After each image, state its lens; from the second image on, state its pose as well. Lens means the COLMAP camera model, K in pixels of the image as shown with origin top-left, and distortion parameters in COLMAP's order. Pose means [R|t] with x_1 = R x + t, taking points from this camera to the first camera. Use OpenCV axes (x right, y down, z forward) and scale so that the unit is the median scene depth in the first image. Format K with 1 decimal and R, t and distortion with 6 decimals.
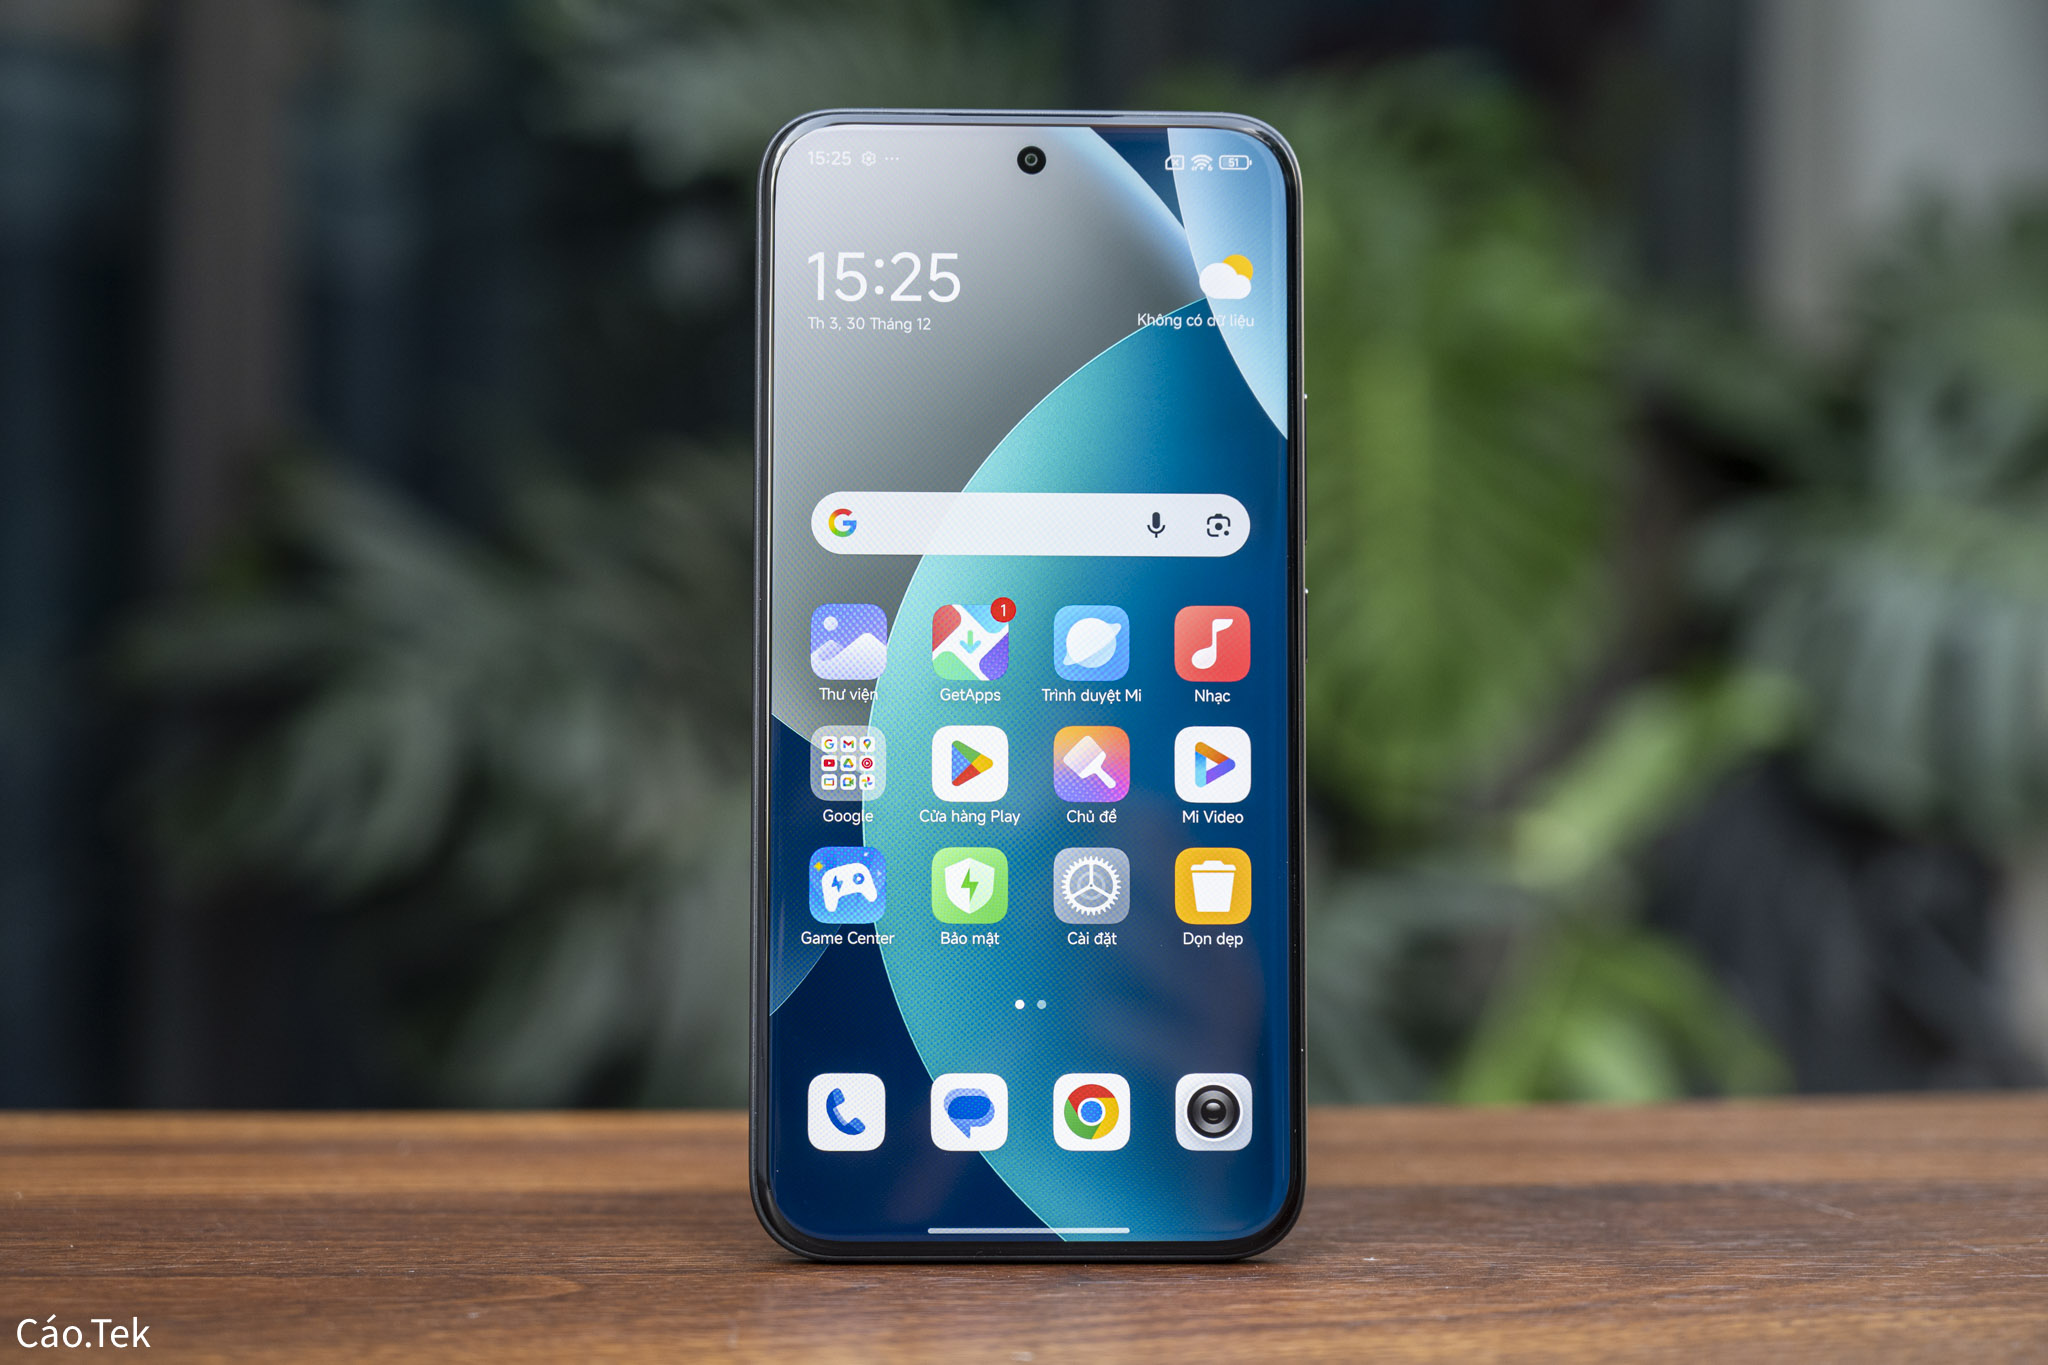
lens RADIAL K [[3600.8, 0, 979.8], [0, 3600.8, 741.4], [0, 0, 1]] dist [0.048618, 0.000000]
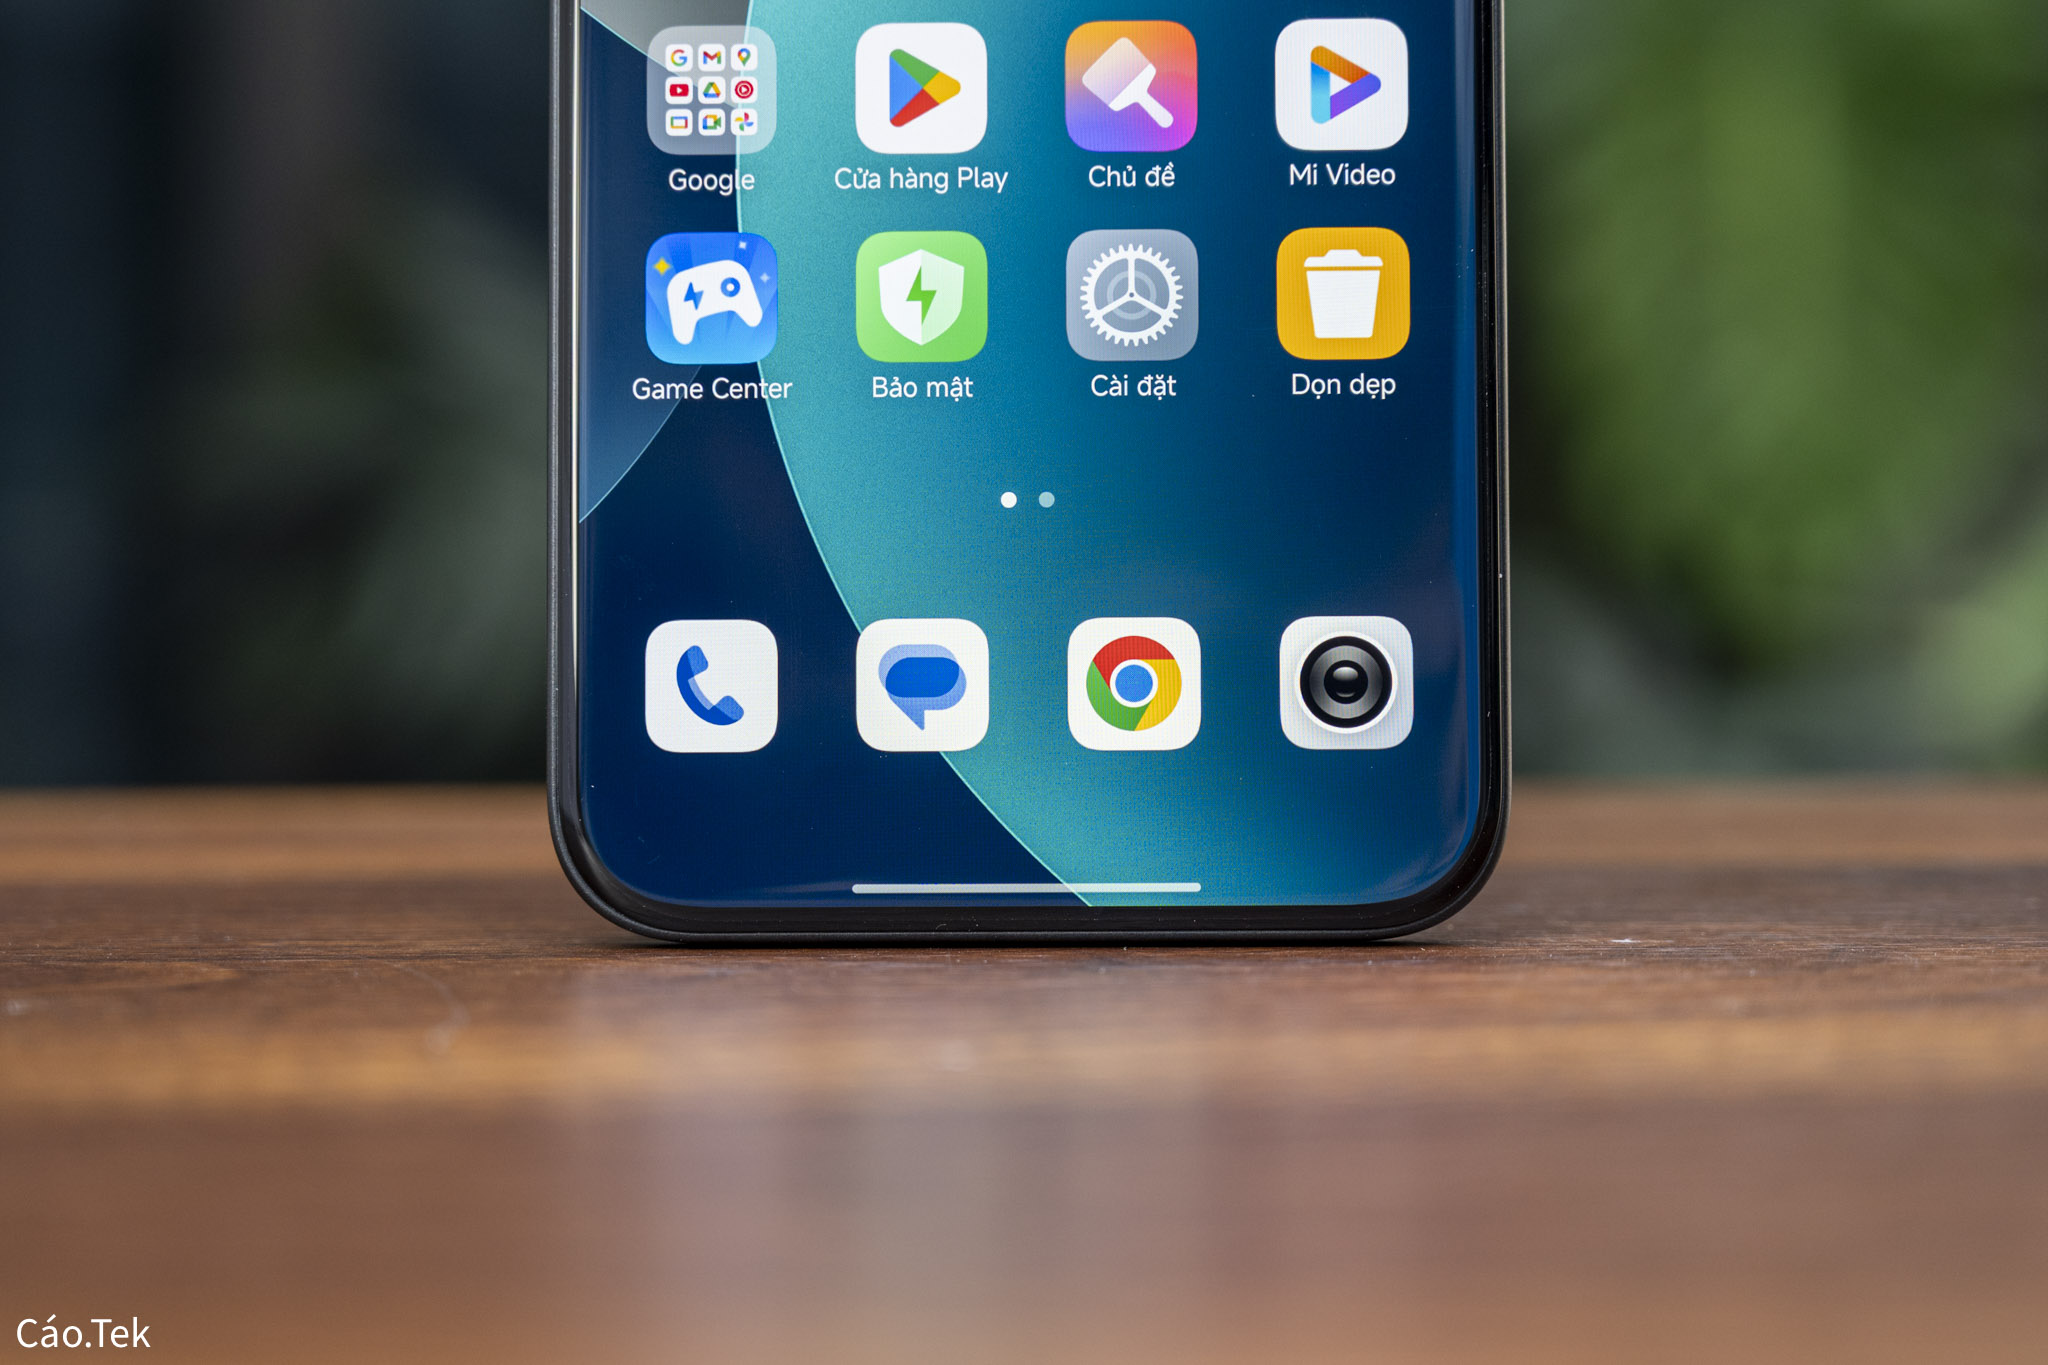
lens RADIAL K [[4053.2, 0, 1077.9], [0, 4053.2, 730.3], [0, 0, 1]] dist [0.058637, 0.000000]
pose [[0.997957, -0.008813, -0.063279, 0.063109], [0.009141, 0.999946, 0.004891, 0.106944], [0.063232, -0.005460, 0.997984, 0.349467]]
